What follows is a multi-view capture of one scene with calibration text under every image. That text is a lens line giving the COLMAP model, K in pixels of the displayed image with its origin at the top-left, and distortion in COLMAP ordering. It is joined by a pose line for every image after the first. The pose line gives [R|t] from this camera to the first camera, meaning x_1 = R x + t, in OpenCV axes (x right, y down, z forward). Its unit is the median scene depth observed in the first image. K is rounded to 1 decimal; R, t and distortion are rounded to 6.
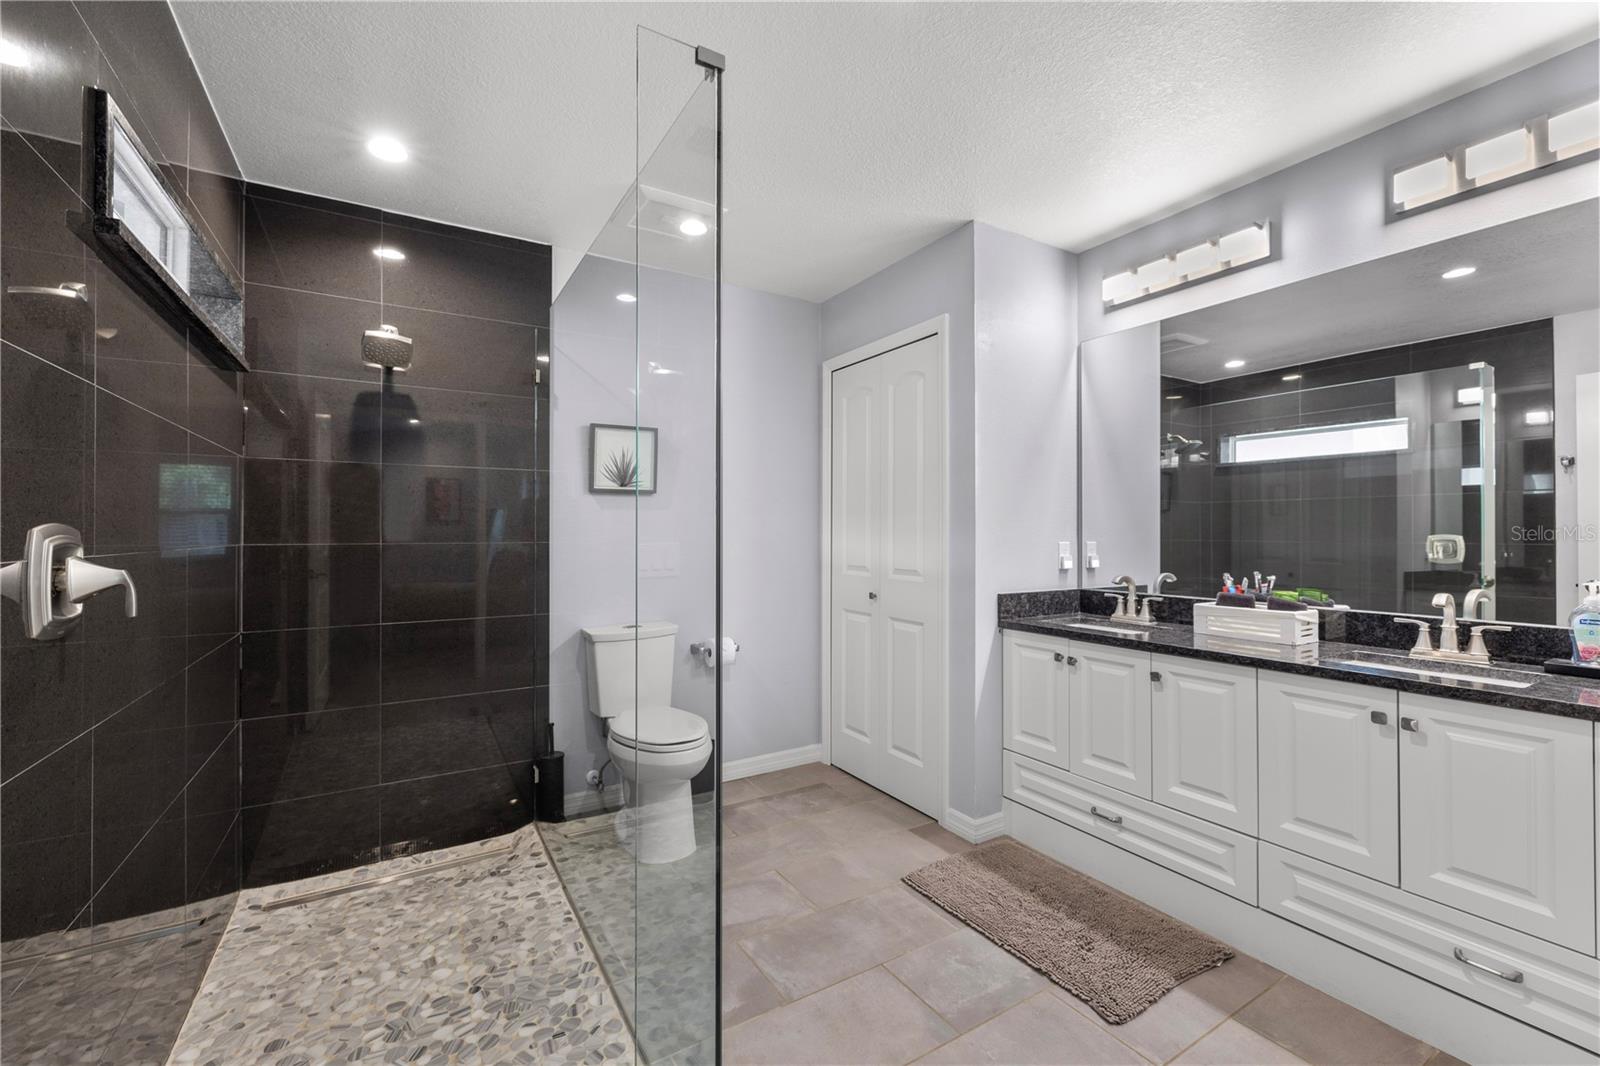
lens RADIAL K [[658.6, 0, 800.1], [0, 658.6, 538.2], [0, 0, 1]] dist [0.000843, 0.000281]
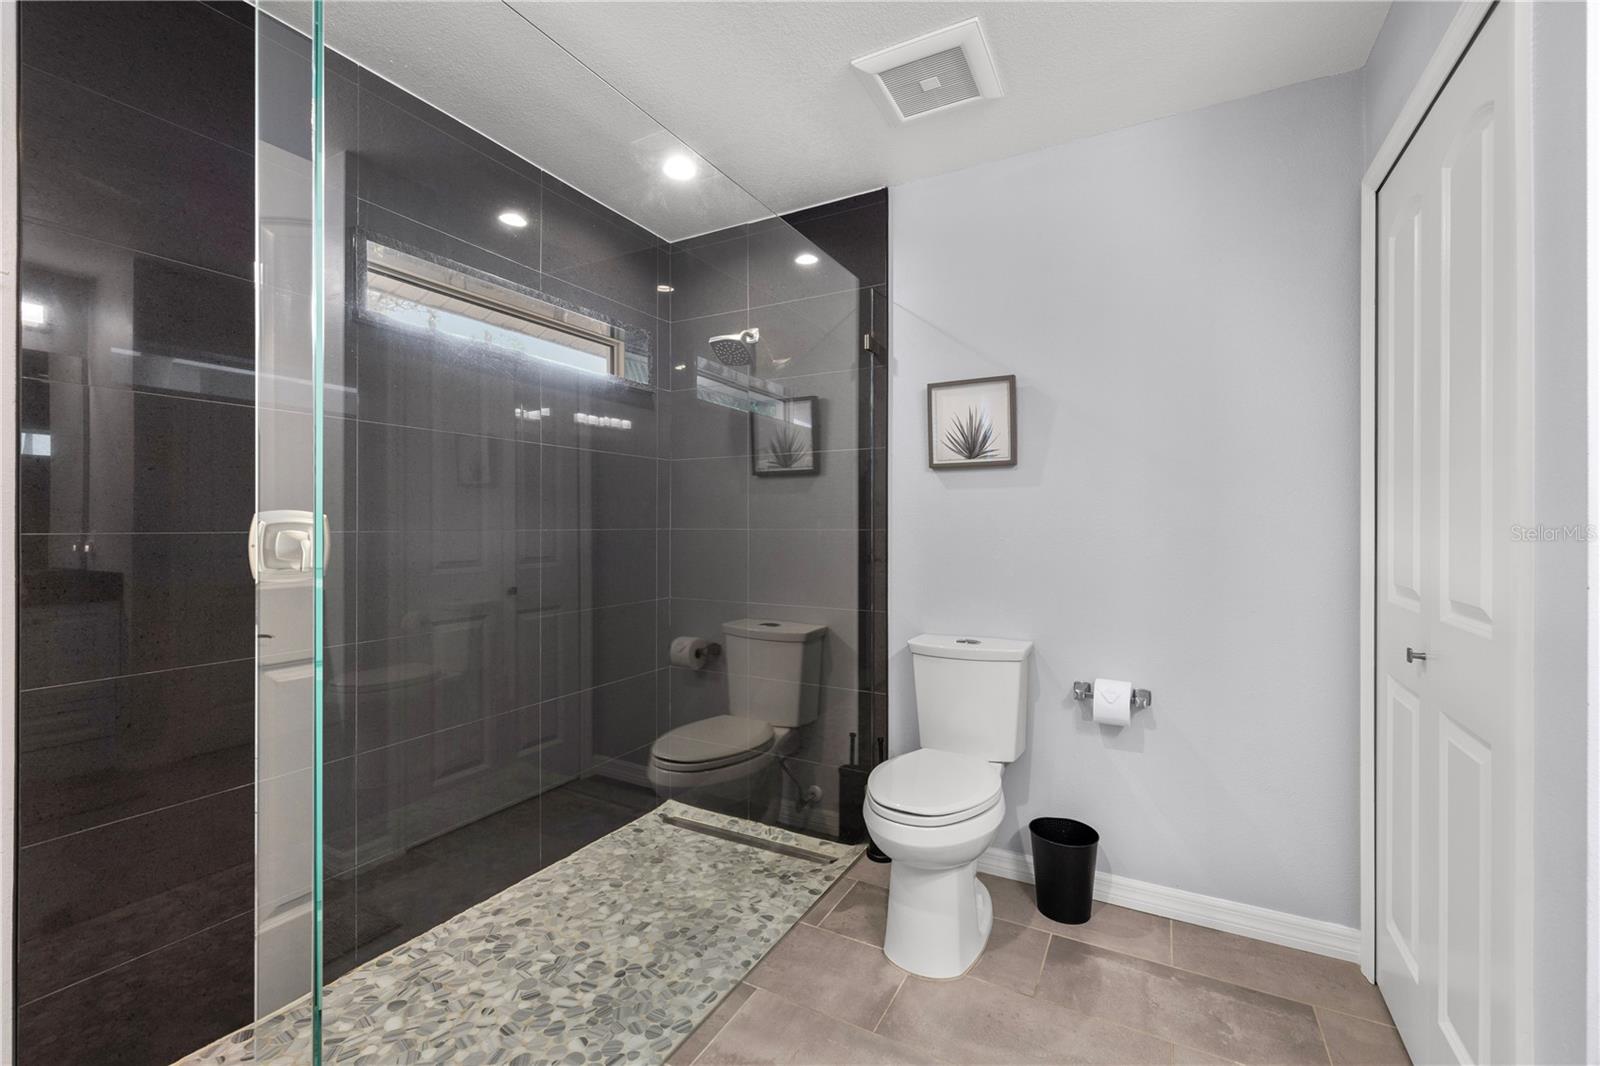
lens RADIAL K [[672.4, 0, 797.7], [0, 672.4, 528.0], [0, 0, 1]] dist [0.000253, -0.000014]
pose [[0.503007, 0.004916, -0.864269, 0.421037], [-0.008594, 0.999963, 0.000686, 0.005316], [0.864240, 0.007083, 0.503030, 0.580836]]
